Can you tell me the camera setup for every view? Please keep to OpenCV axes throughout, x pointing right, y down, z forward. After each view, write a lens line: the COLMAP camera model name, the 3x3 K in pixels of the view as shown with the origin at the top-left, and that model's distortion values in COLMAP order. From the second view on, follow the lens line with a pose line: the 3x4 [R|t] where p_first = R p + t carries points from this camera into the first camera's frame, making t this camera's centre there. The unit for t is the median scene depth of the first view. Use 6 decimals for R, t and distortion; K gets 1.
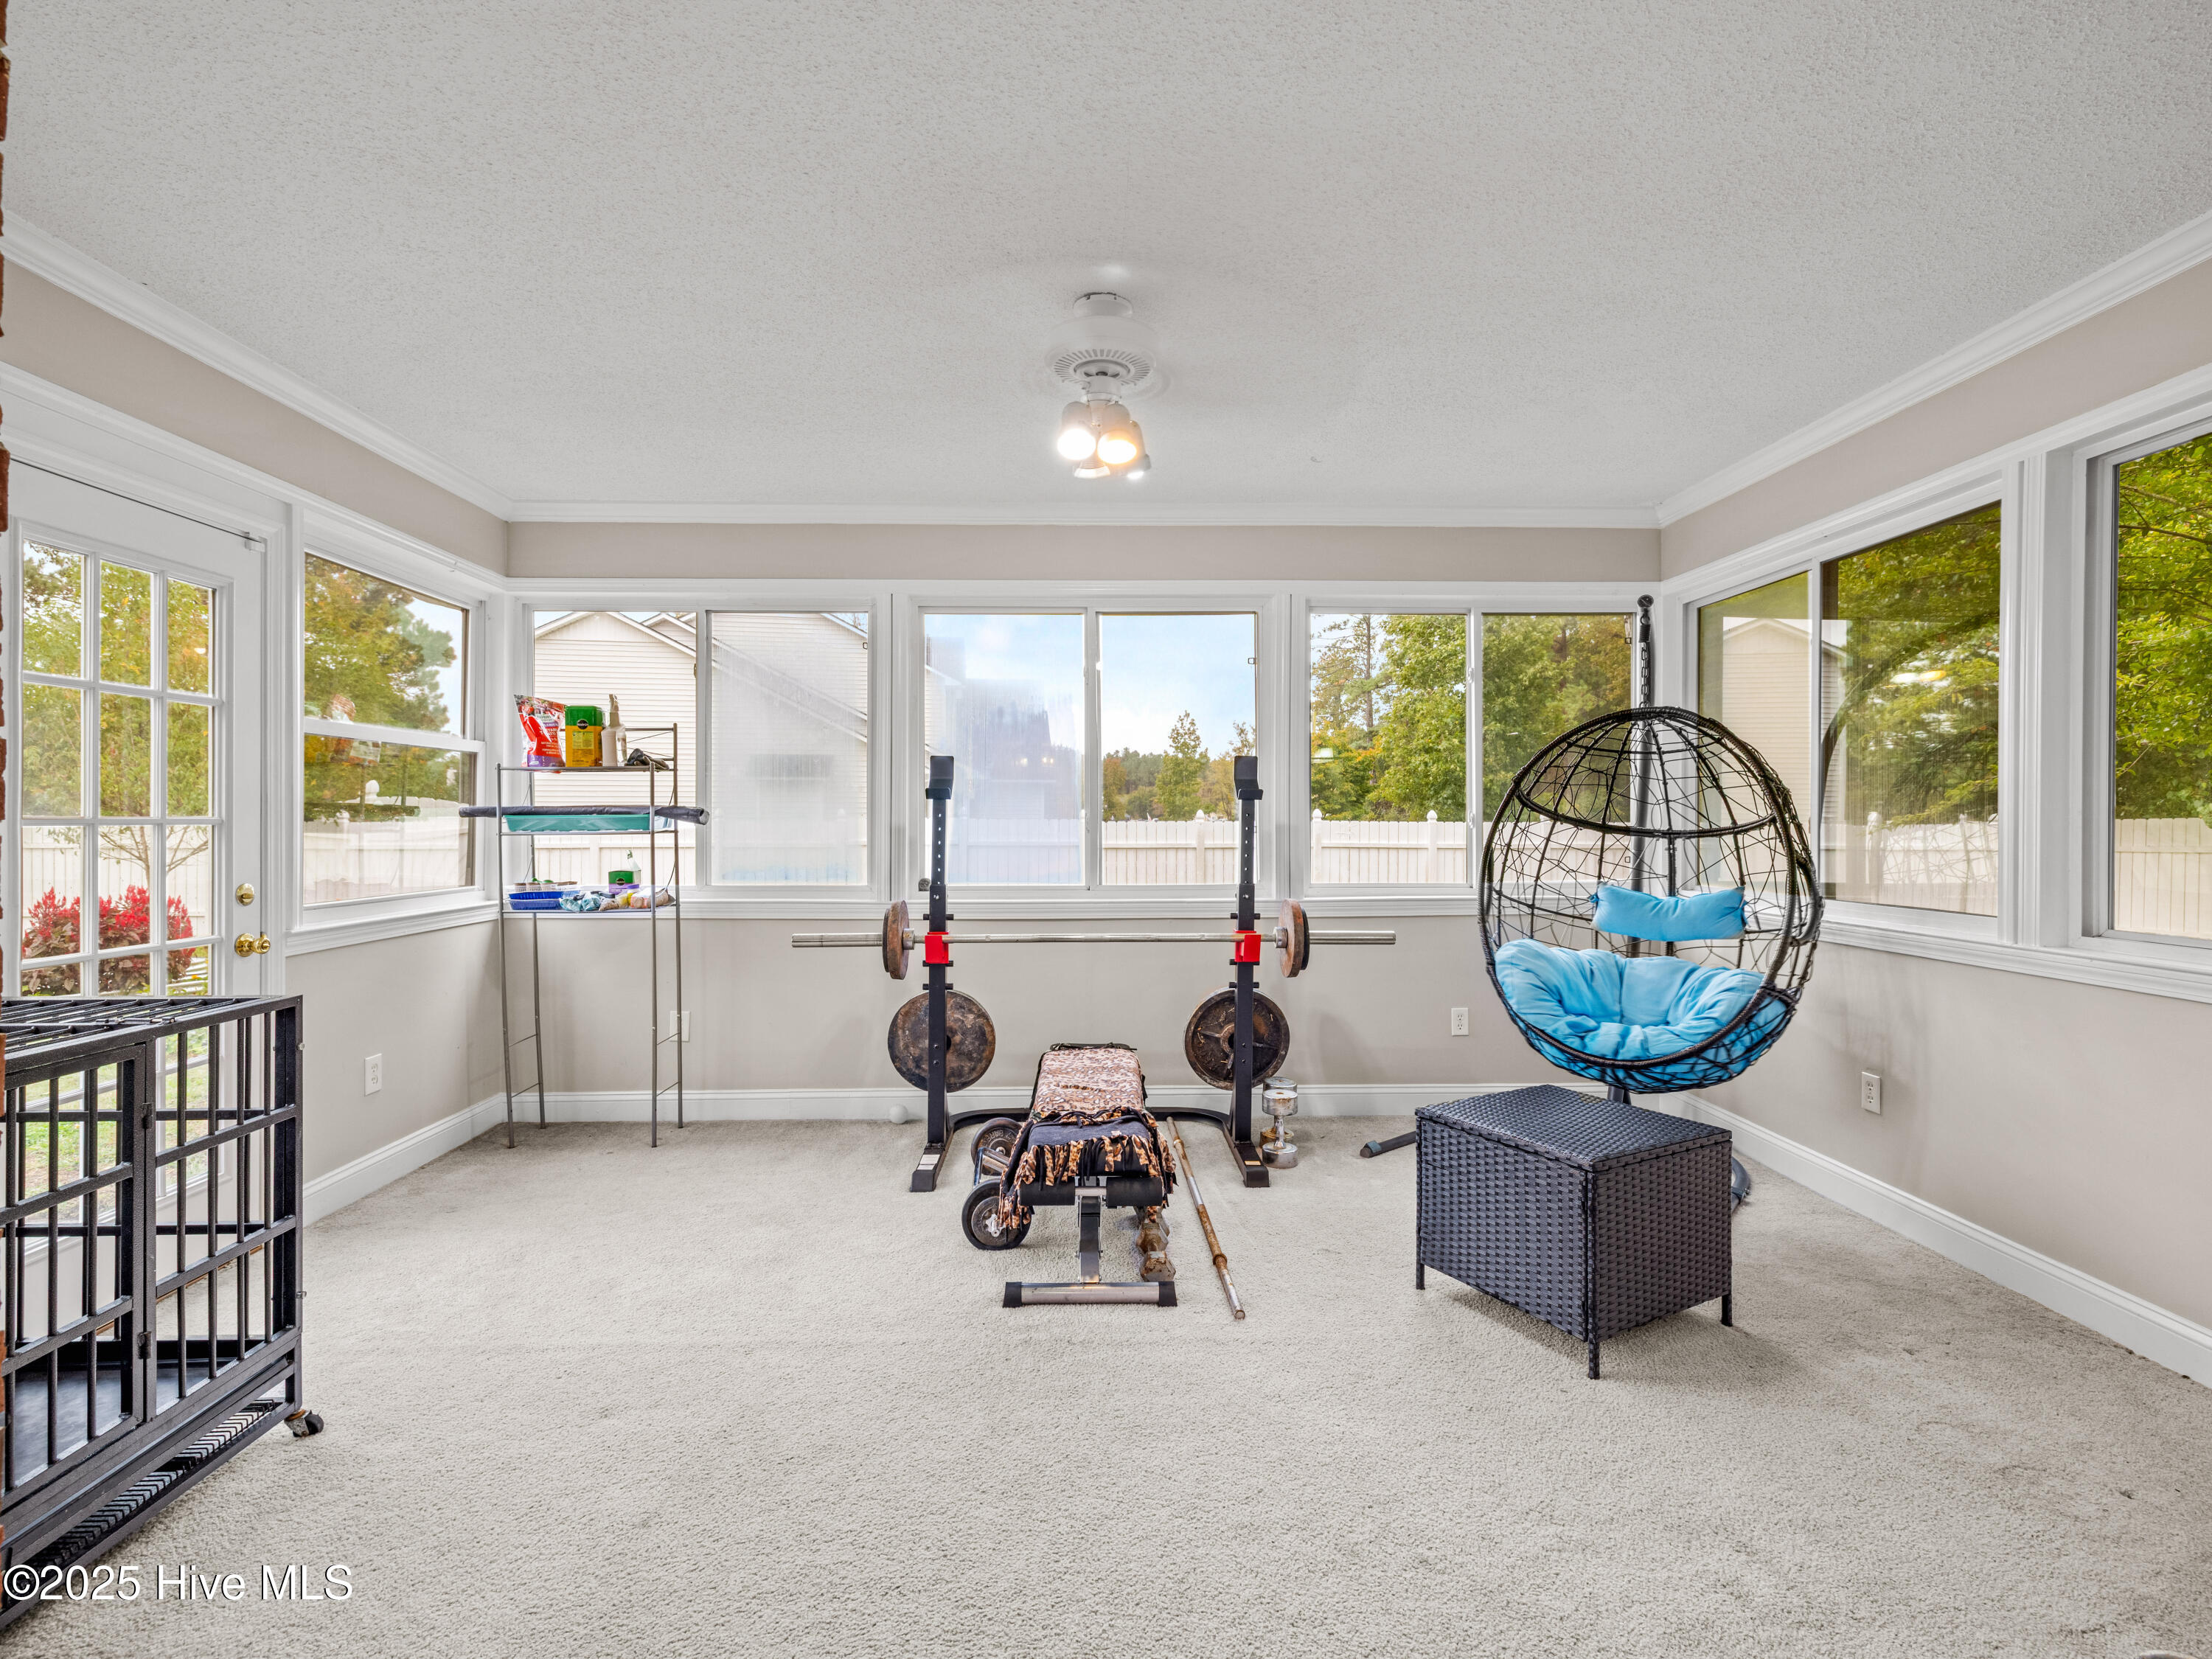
lens RADIAL K [[1033.5, 0, 1103.3], [0, 1033.5, 822.2], [0, 0, 1]] dist [-0.005203, 0.000969]
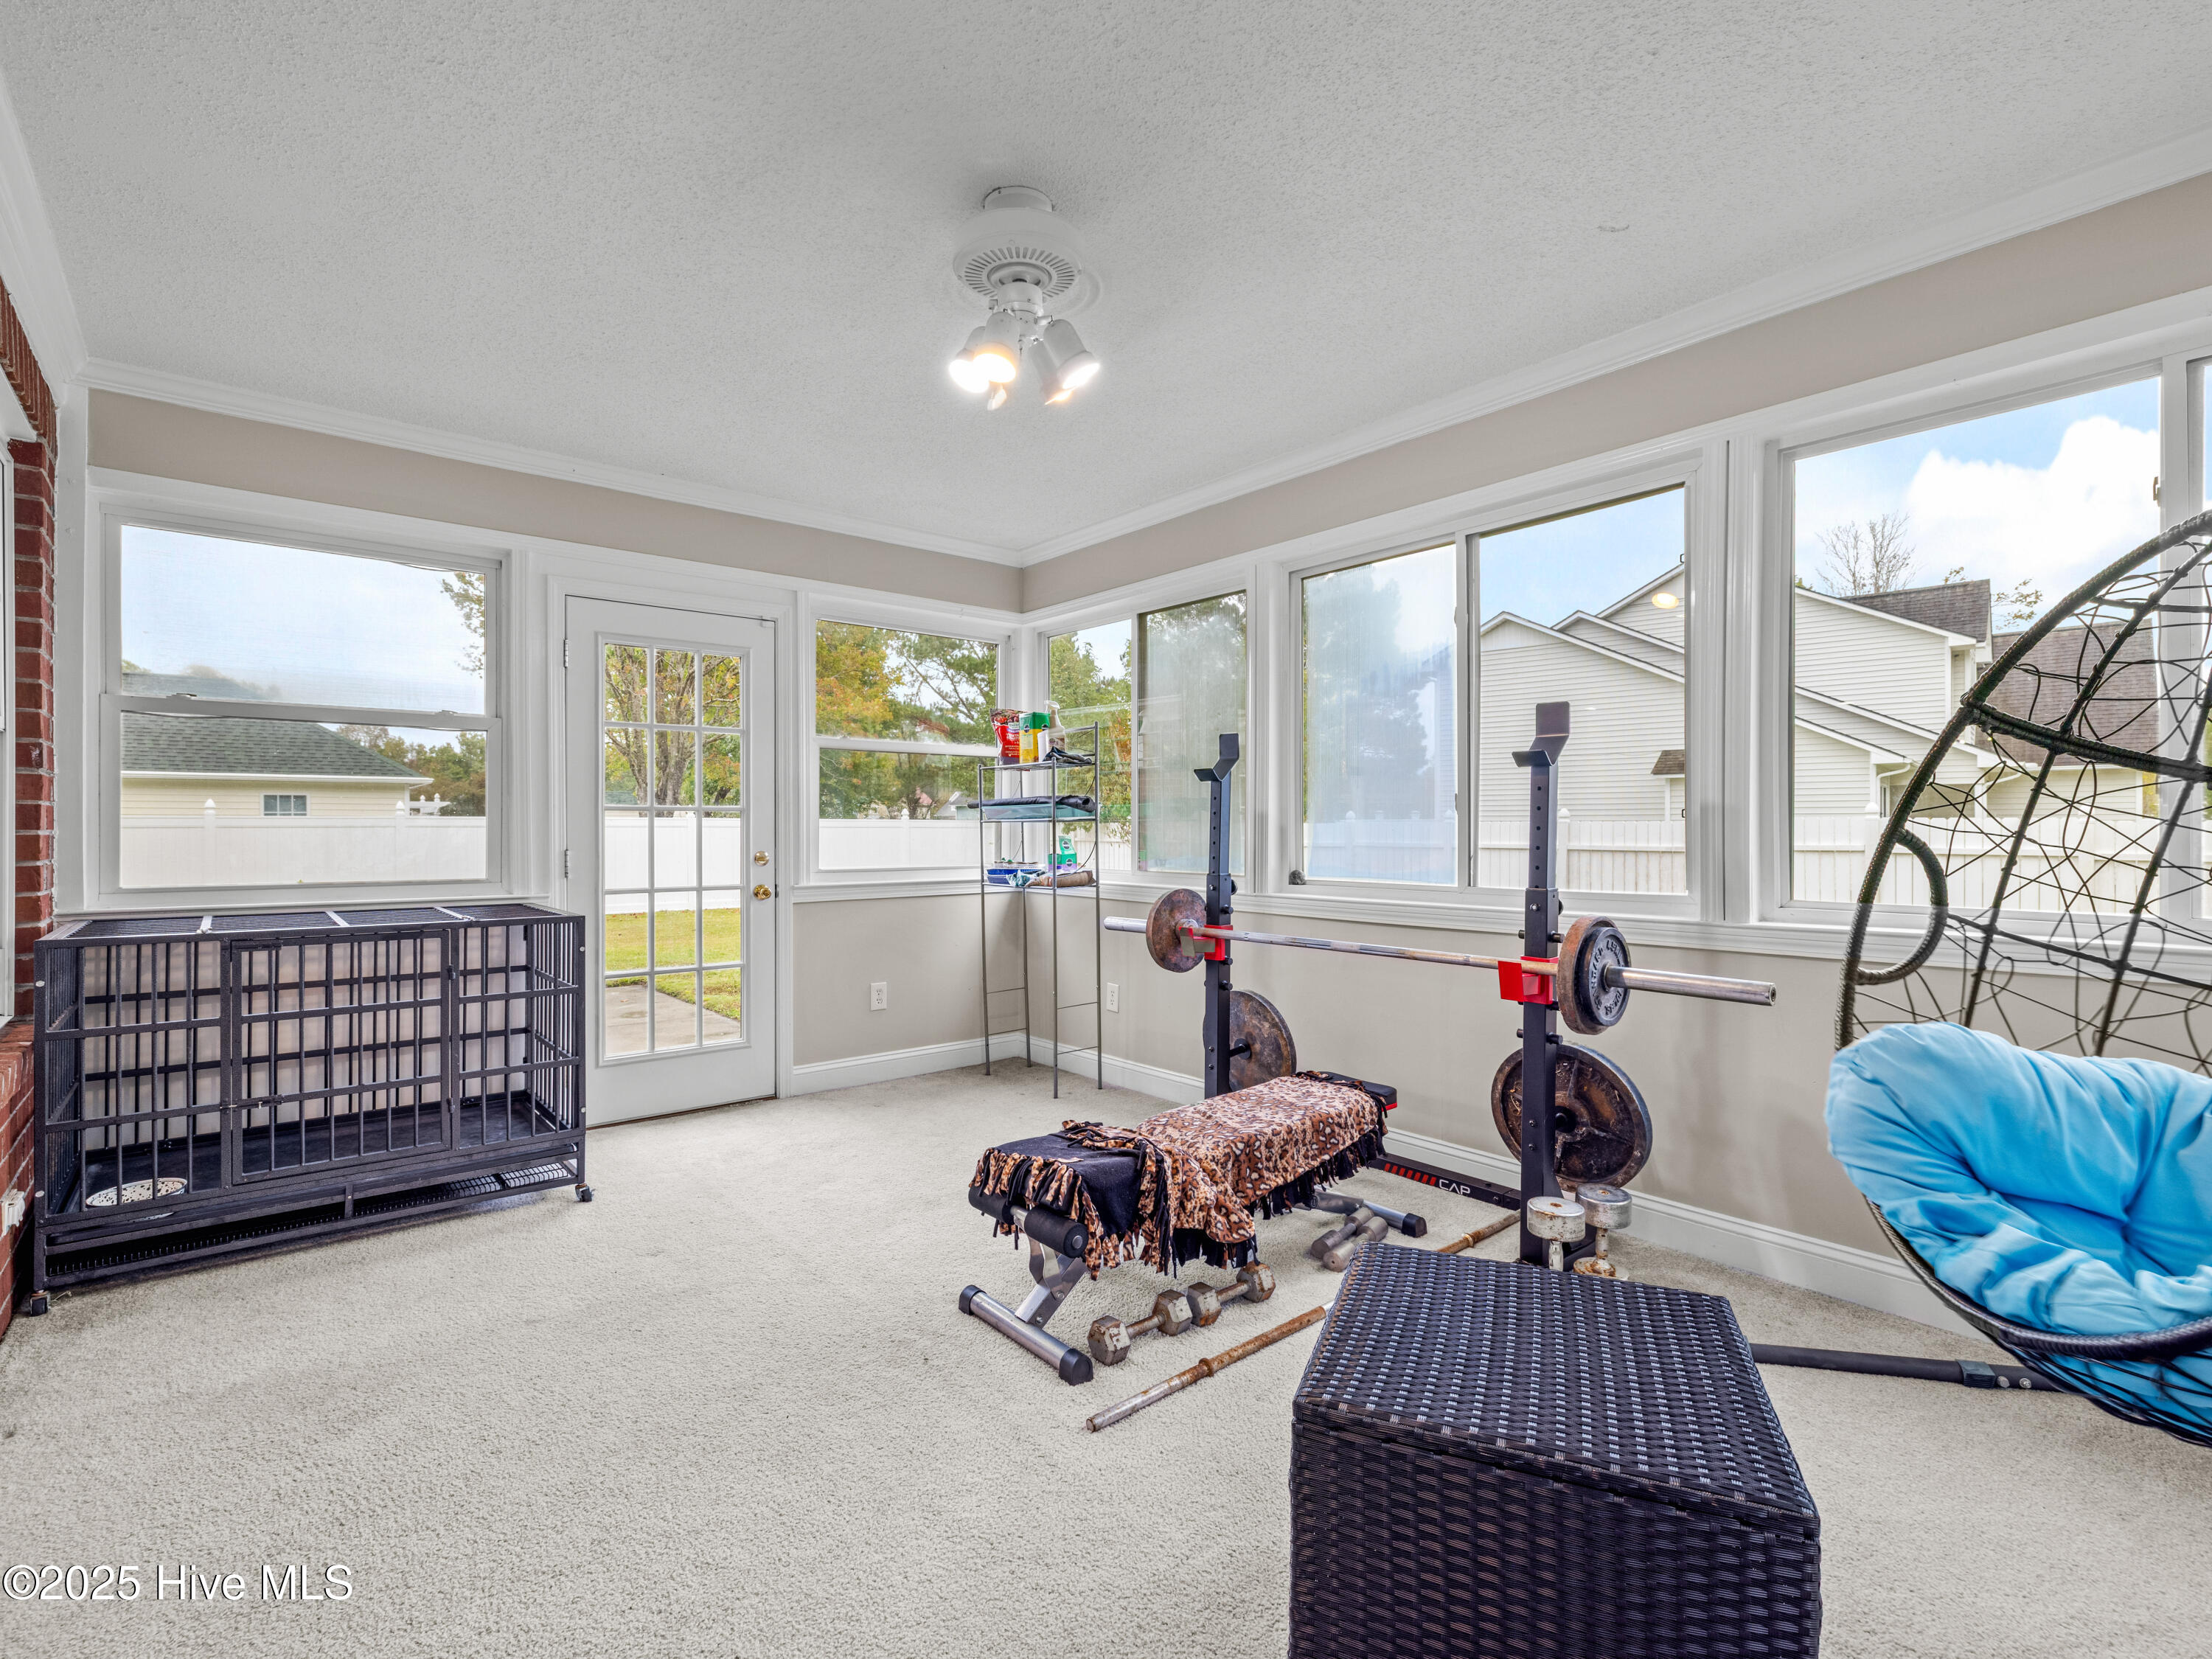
lens RADIAL K [[1033.5, 0, 1103.3], [0, 1033.5, 822.2], [0, 0, 1]] dist [-0.005203, 0.000969]
pose [[0.623509, -0.002685, -0.781812, 0.517253], [-0.001731, 0.999987, -0.004815, 0.019936], [0.781815, 0.004356, 0.623496, 0.362708]]
